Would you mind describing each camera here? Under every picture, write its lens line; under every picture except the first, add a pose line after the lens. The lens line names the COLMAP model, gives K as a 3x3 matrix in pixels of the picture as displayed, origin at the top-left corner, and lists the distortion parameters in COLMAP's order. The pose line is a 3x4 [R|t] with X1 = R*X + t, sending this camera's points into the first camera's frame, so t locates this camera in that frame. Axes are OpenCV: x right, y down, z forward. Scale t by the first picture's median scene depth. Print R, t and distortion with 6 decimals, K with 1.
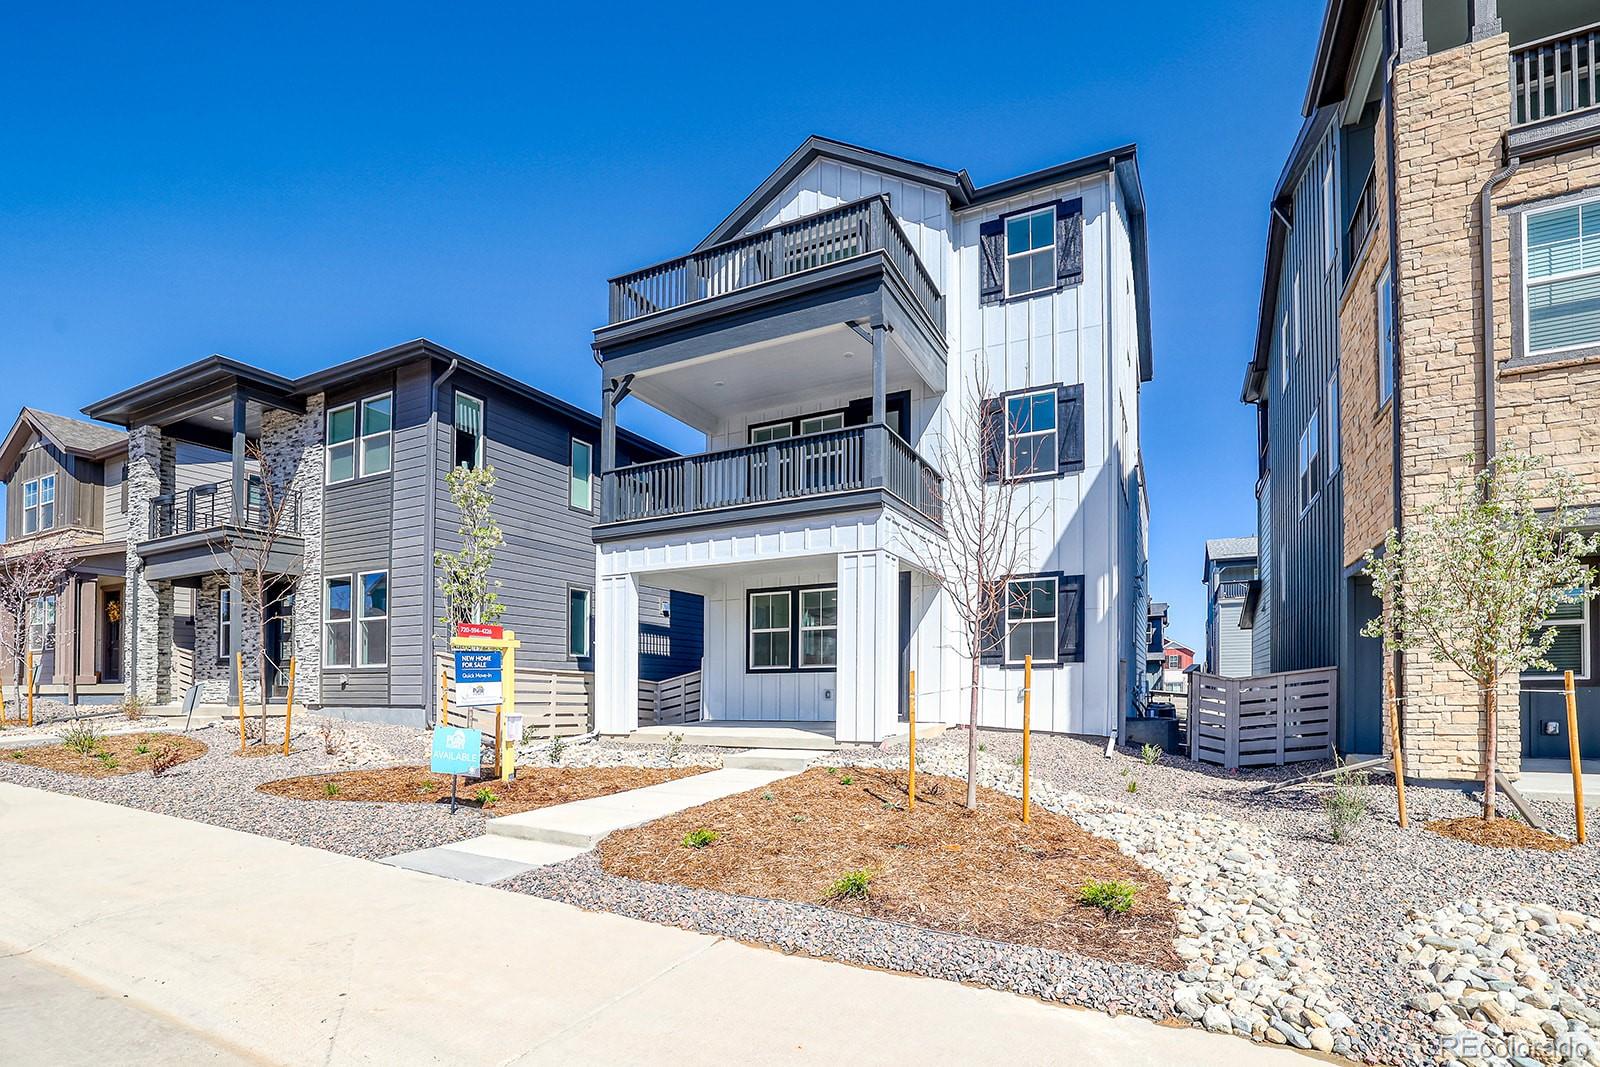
lens RADIAL K [[688.0, 0, 779.9], [0, 688.0, 527.9], [0, 0, 1]] dist [-0.000113, 0.000992]
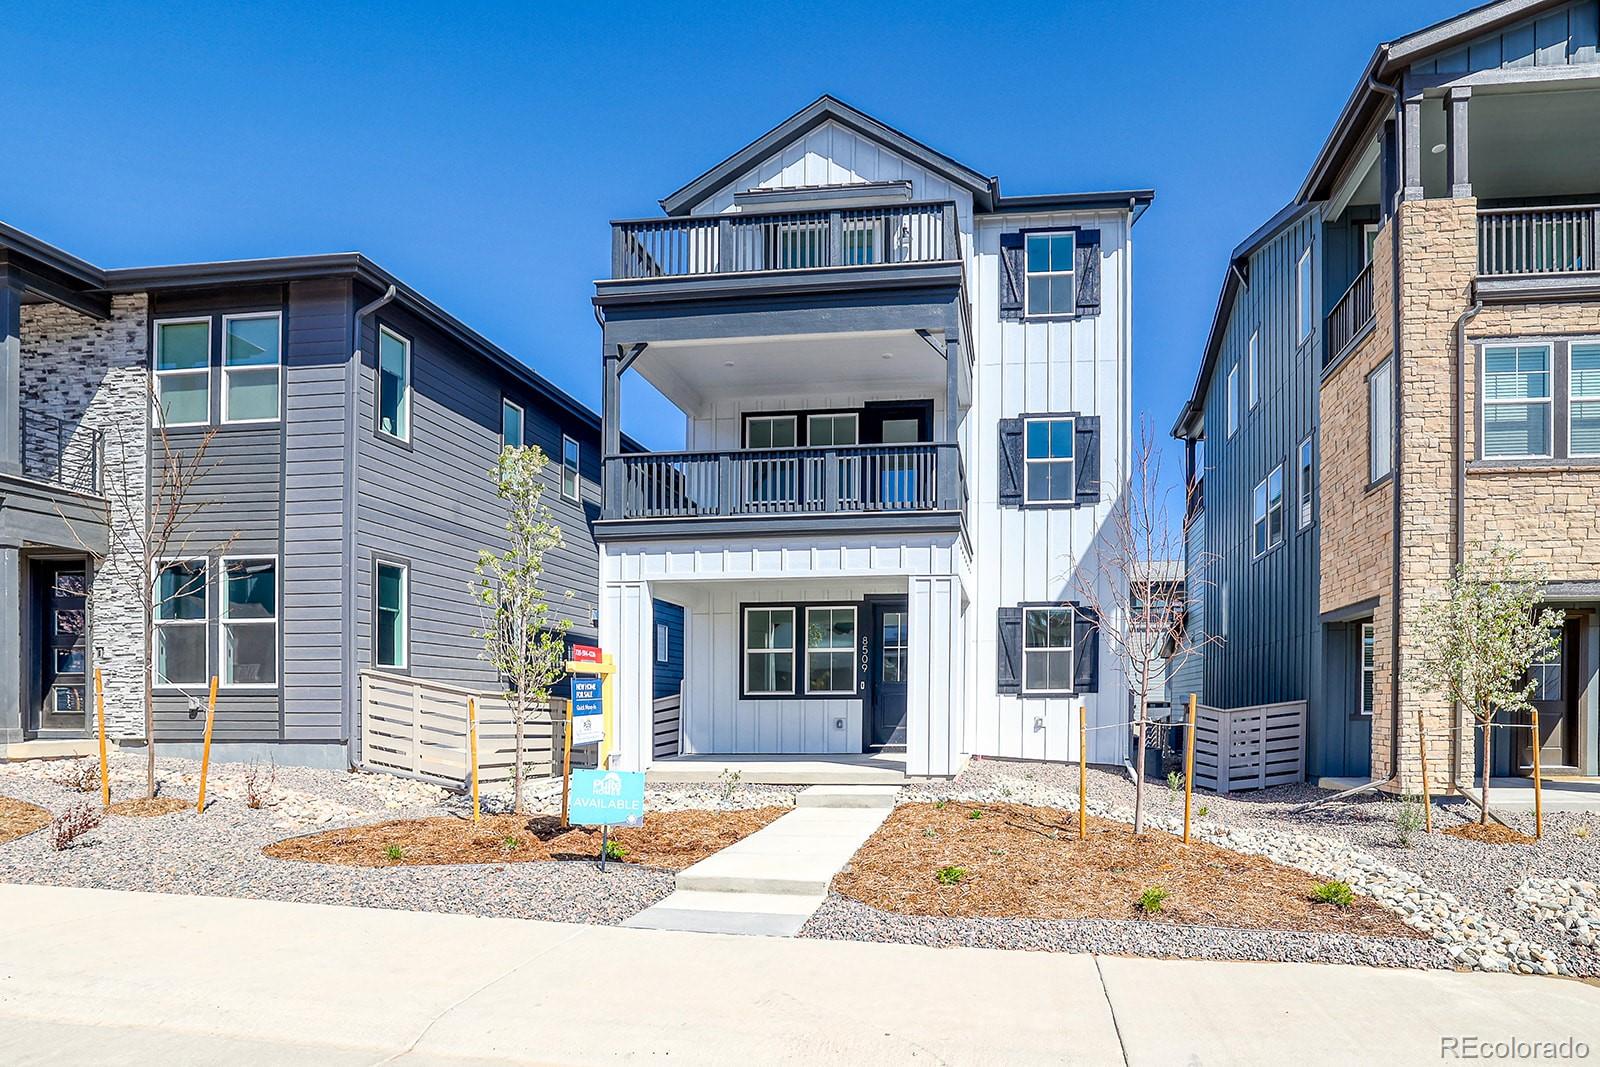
lens RADIAL K [[863.9, 0, 800.1], [0, 863.9, 499.1], [0, 0, 1]] dist [0.002209, -0.001468]
pose [[0.943731, 0.081463, 0.320525, -0.365705], [-0.078859, 0.996662, -0.021118, -0.026130], [-0.321175, -0.005346, 0.947005, -0.063614]]
